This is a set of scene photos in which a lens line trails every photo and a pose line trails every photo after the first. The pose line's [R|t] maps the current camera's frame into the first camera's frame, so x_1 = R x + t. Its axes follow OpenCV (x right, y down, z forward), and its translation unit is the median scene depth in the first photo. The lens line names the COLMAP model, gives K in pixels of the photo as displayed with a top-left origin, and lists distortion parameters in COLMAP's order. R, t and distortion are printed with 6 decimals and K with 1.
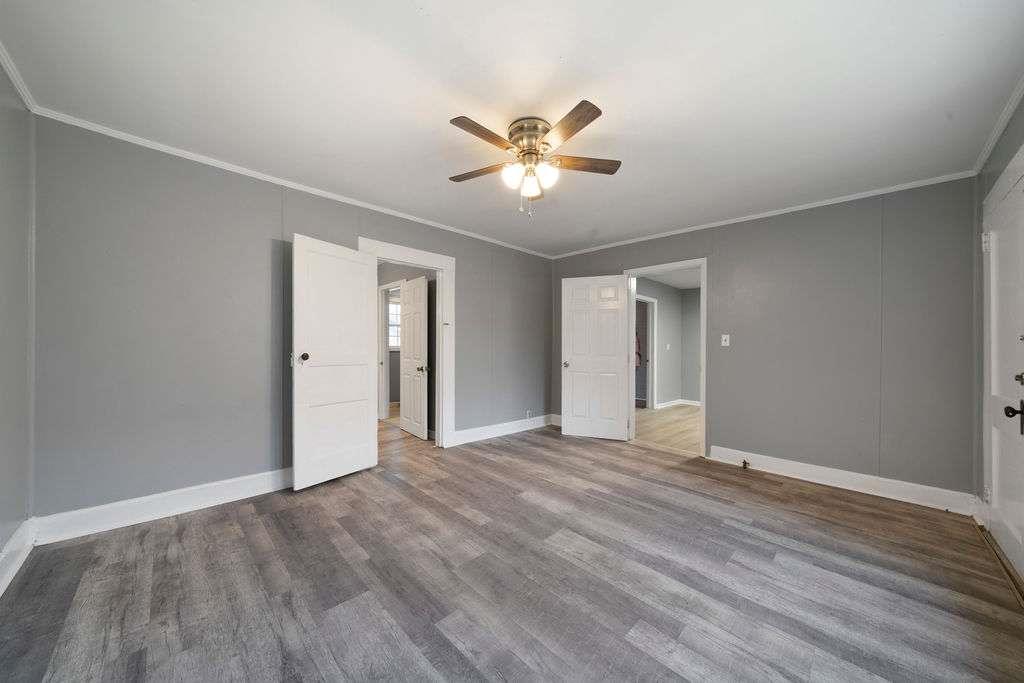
lens RADIAL K [[348.4, 0, 504.9], [0, 348.4, 345.7], [0, 0, 1]] dist [-0.005118, -0.000111]
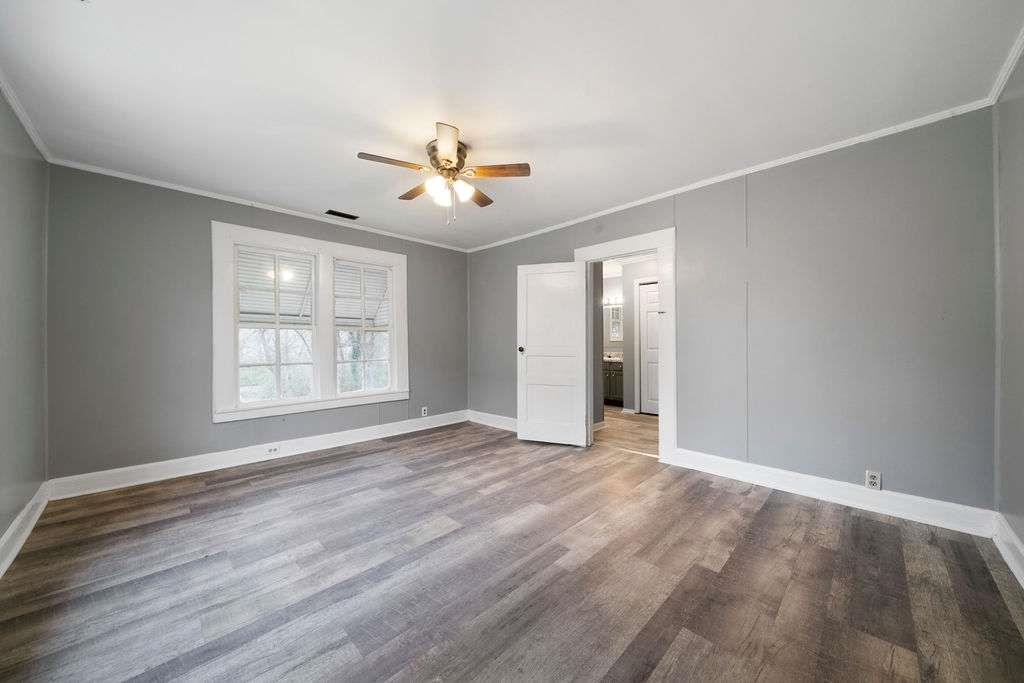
lens RADIAL K [[348.4, 0, 514.8], [0, 348.4, 344.0], [0, 0, 1]] dist [-0.005118, -0.000111]
pose [[0.057332, -0.005074, -0.998342, 1.114937], [0.008902, 0.999950, -0.004571, 0.021498], [0.998315, -0.008625, 0.057374, 1.056481]]
